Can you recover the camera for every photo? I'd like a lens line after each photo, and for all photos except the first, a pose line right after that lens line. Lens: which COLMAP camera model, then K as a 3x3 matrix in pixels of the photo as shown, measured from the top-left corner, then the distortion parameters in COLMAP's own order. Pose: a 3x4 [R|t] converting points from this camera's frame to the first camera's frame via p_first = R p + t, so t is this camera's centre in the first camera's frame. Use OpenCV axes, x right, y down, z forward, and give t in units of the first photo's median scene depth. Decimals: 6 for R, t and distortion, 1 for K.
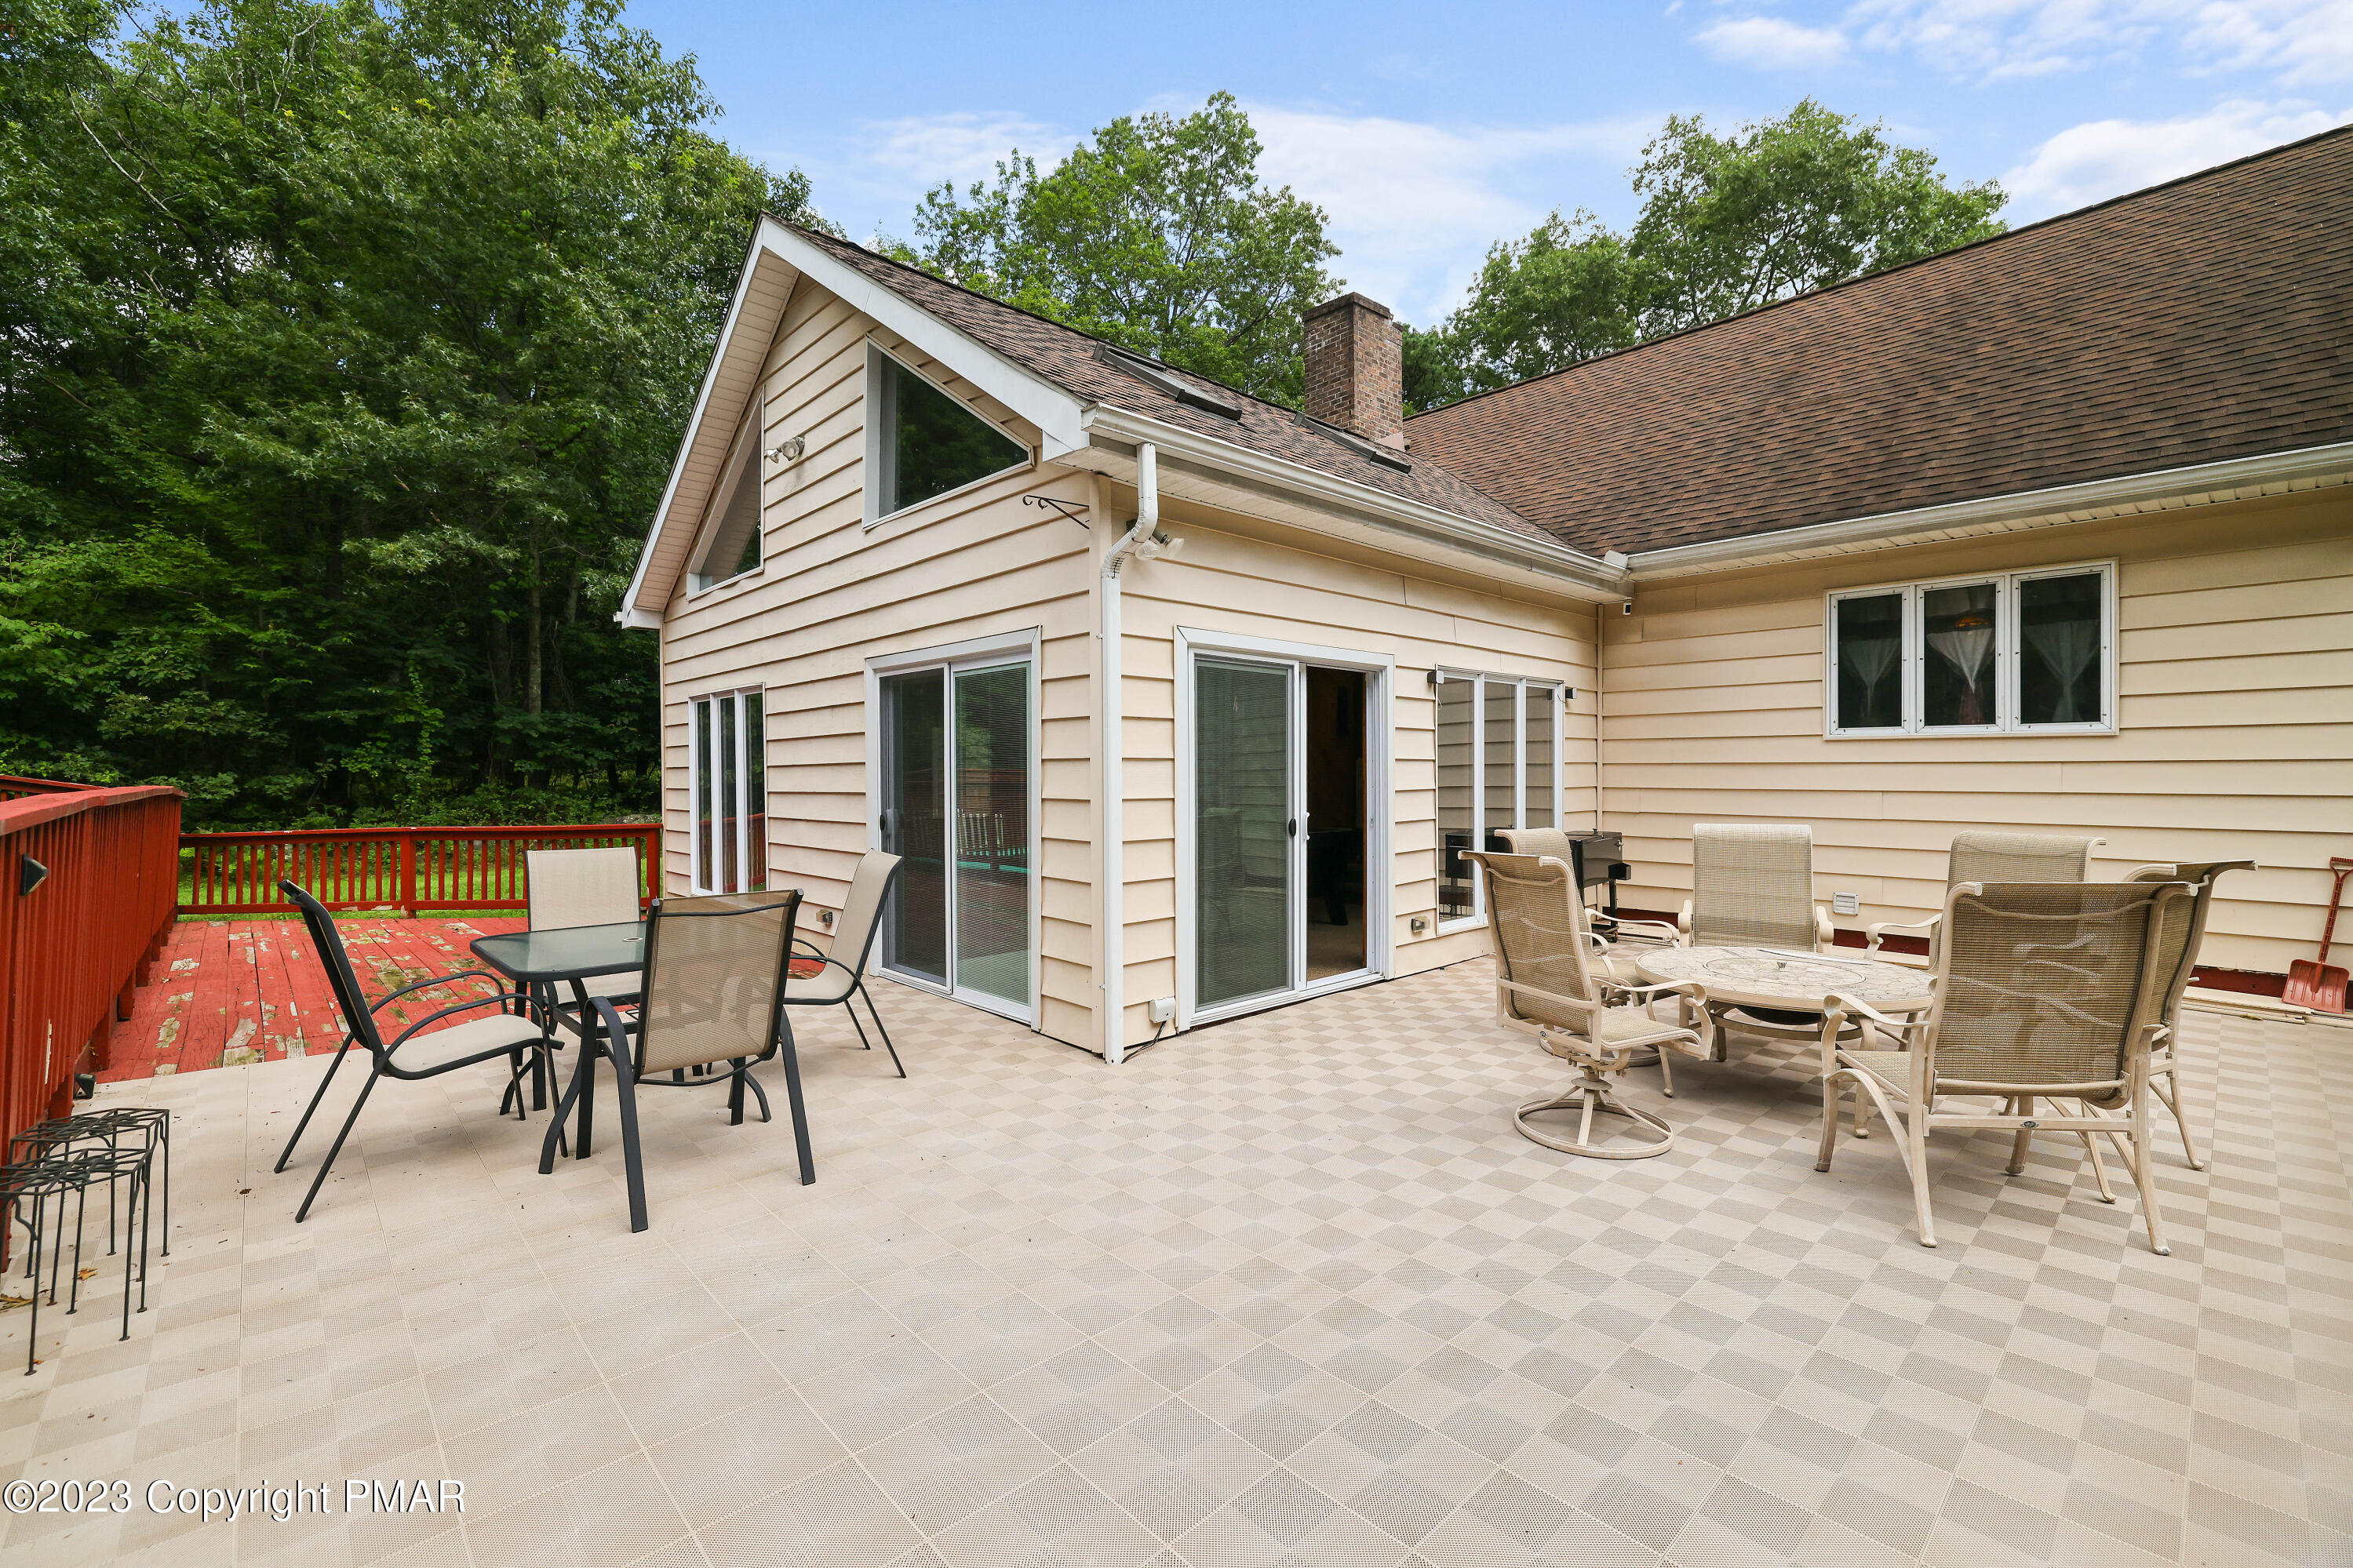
lens RADIAL K [[990.4, 0, 1169.6], [0, 990.4, 769.0], [0, 0, 1]] dist [0.001098, 0.000242]
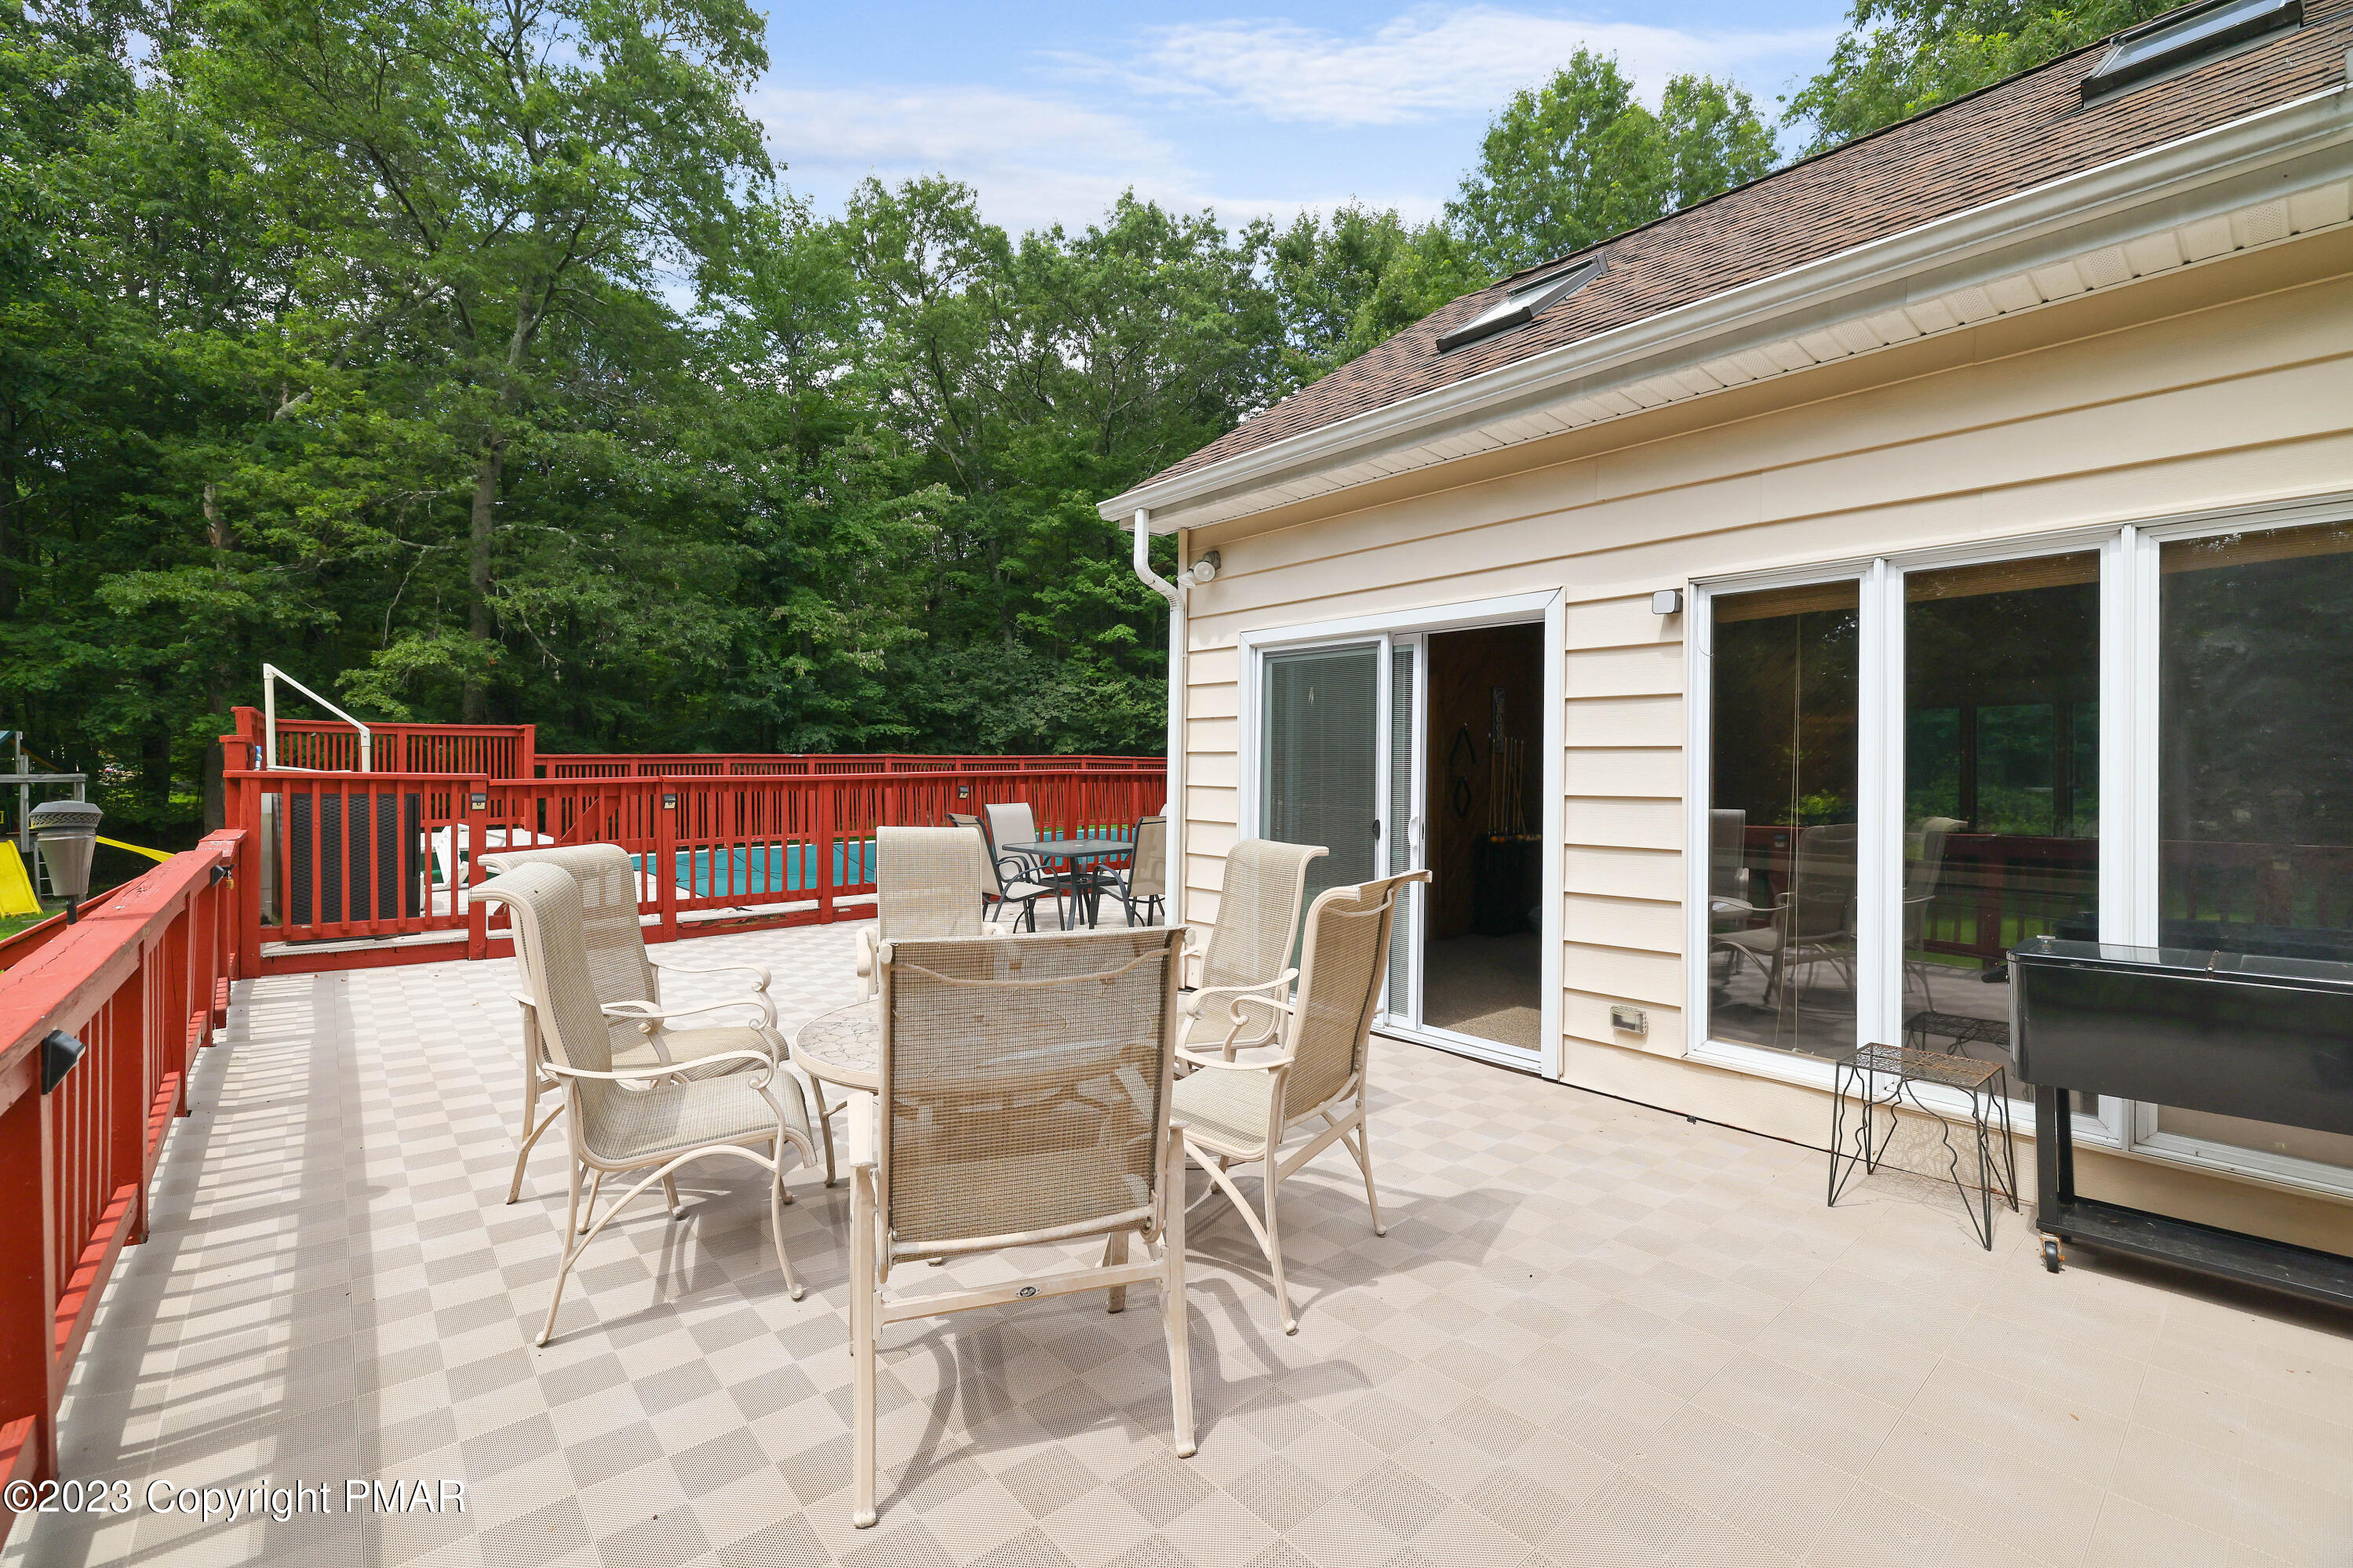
lens RADIAL K [[990.4, 0, 1157.7], [0, 990.4, 763.1], [0, 0, 1]] dist [0.001098, 0.000242]
pose [[-0.039686, 0.003583, -0.999206, 0.381696], [-0.004631, 0.999982, 0.003769, -0.000685], [0.999201, 0.004777, -0.039668, 0.324897]]
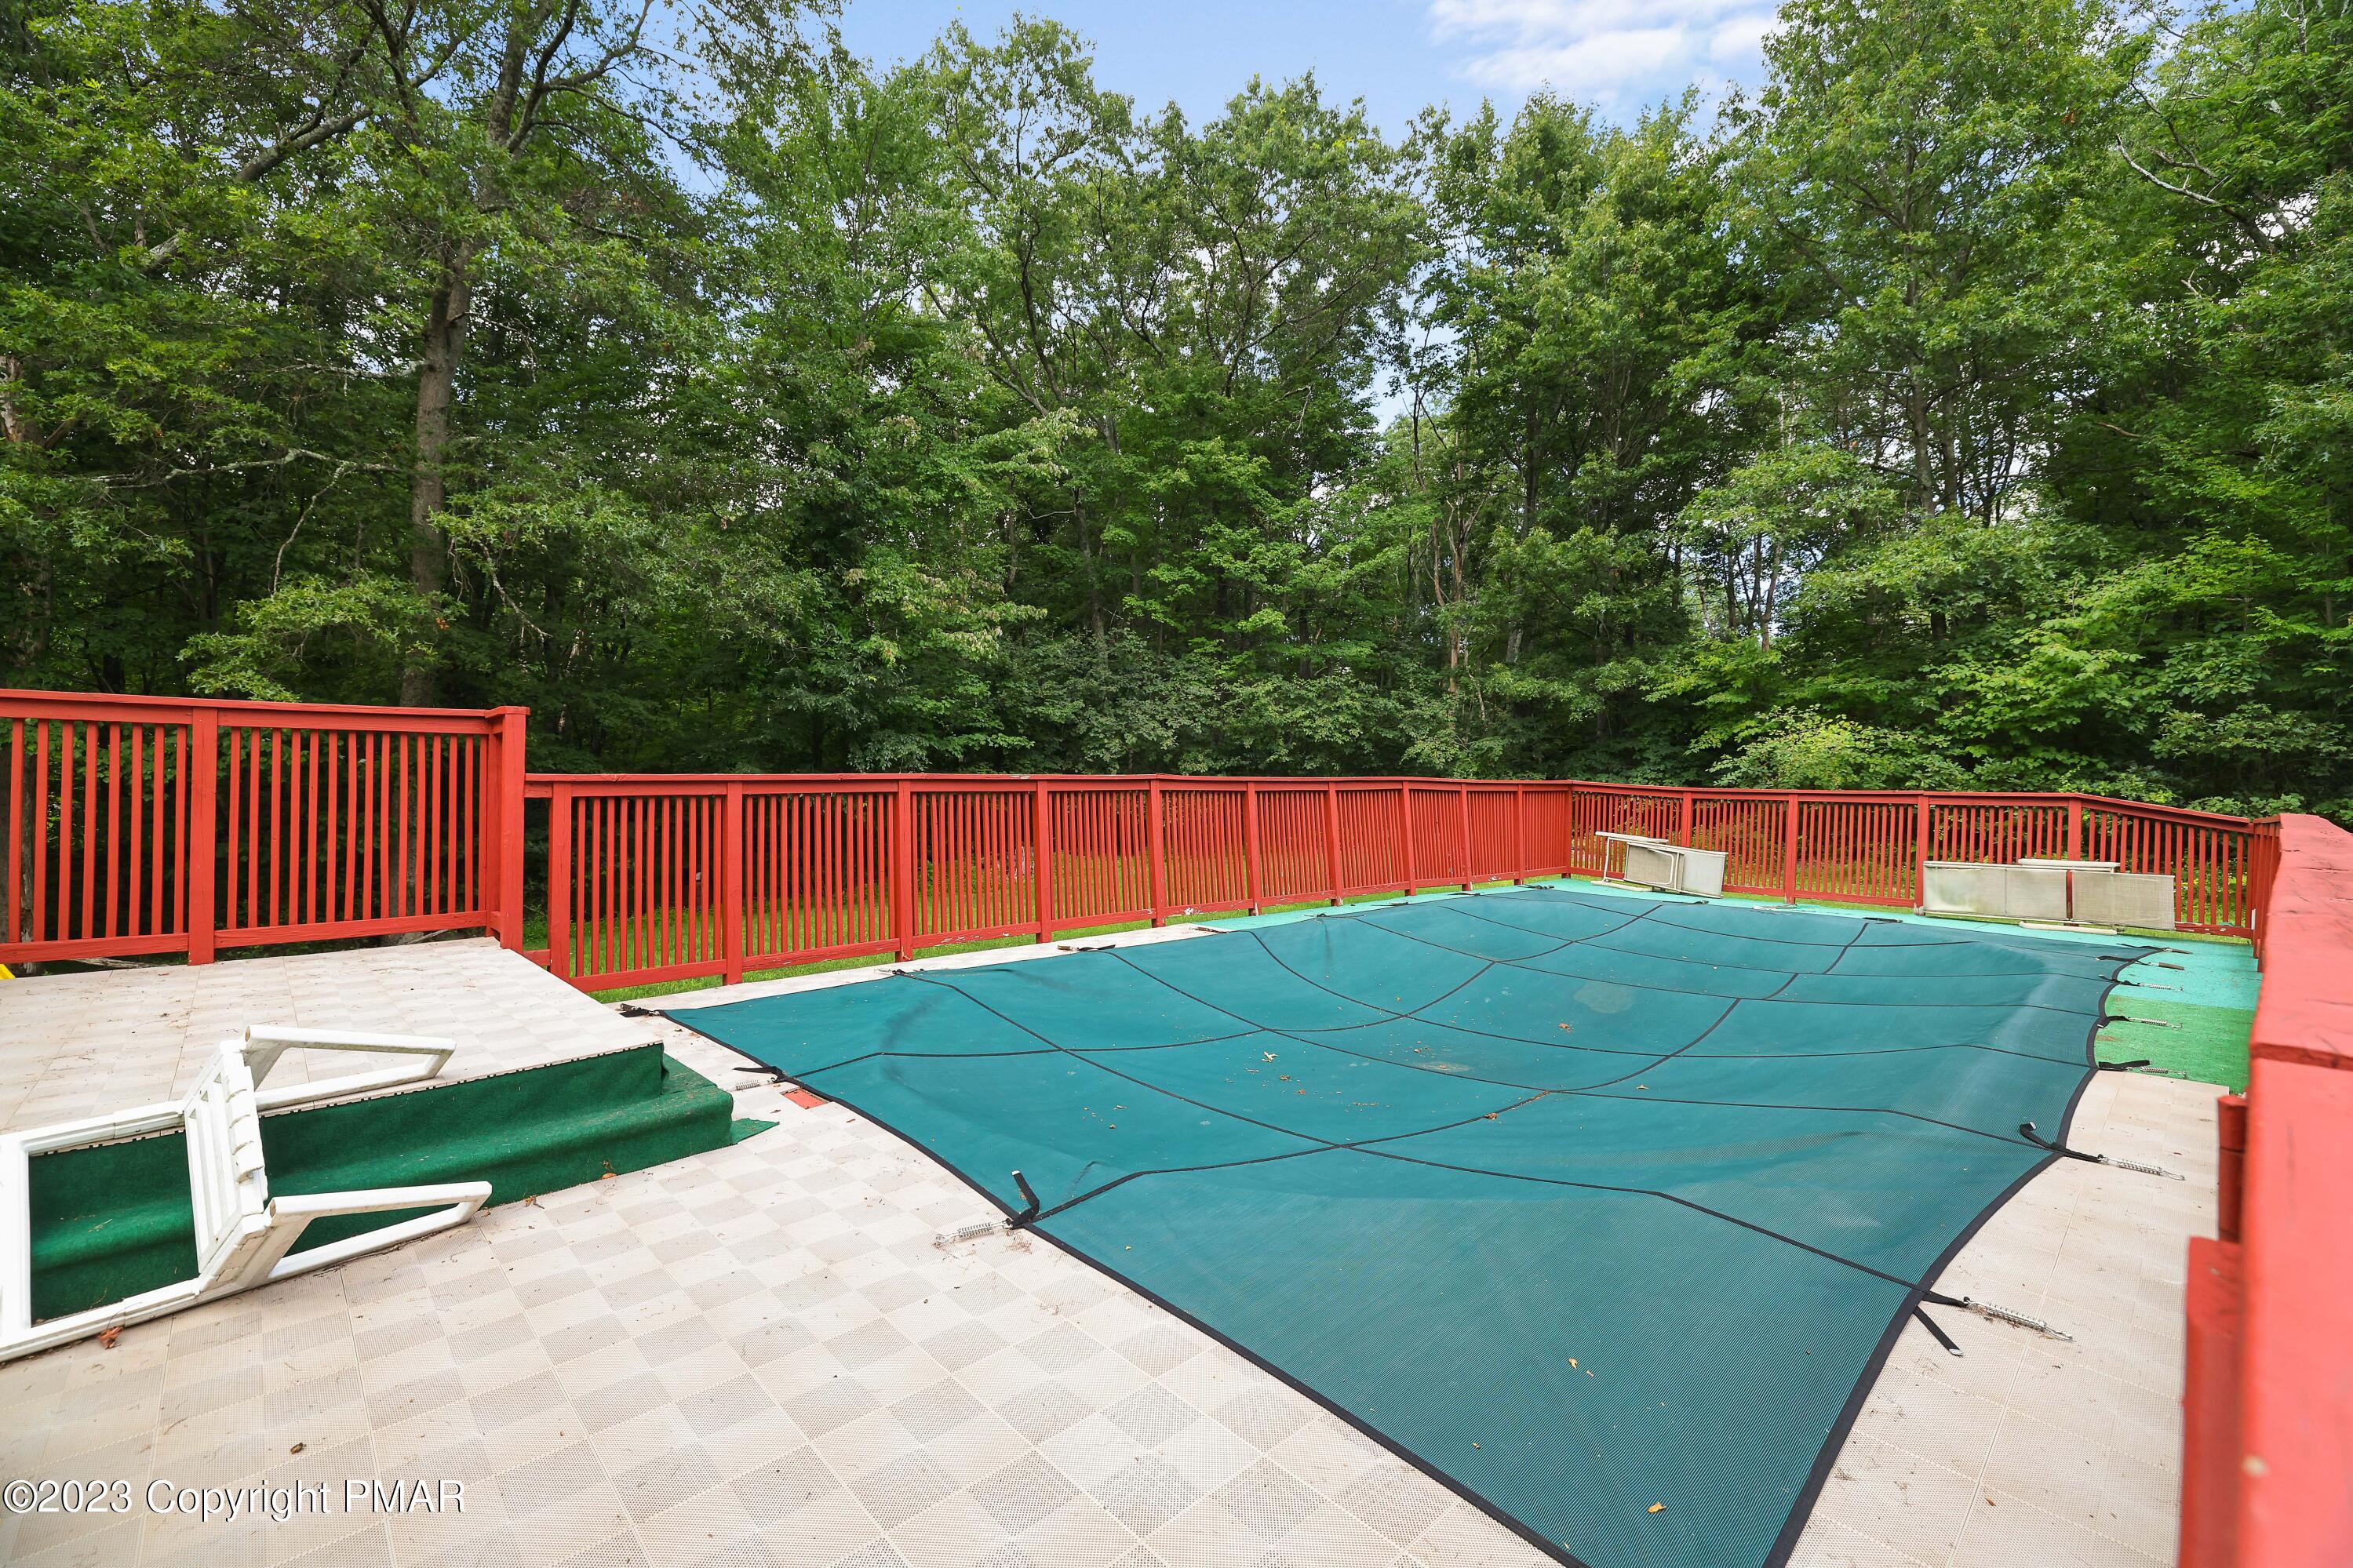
lens RADIAL K [[990.4, 0, 1163.1], [0, 990.4, 772.8], [0, 0, 1]] dist [0.001098, 0.000242]
pose [[-0.007726, -0.006274, -0.999950, -0.065051], [-0.007577, 0.999952, -0.006216, -0.002400], [0.999941, 0.007528, -0.007773, 0.006359]]
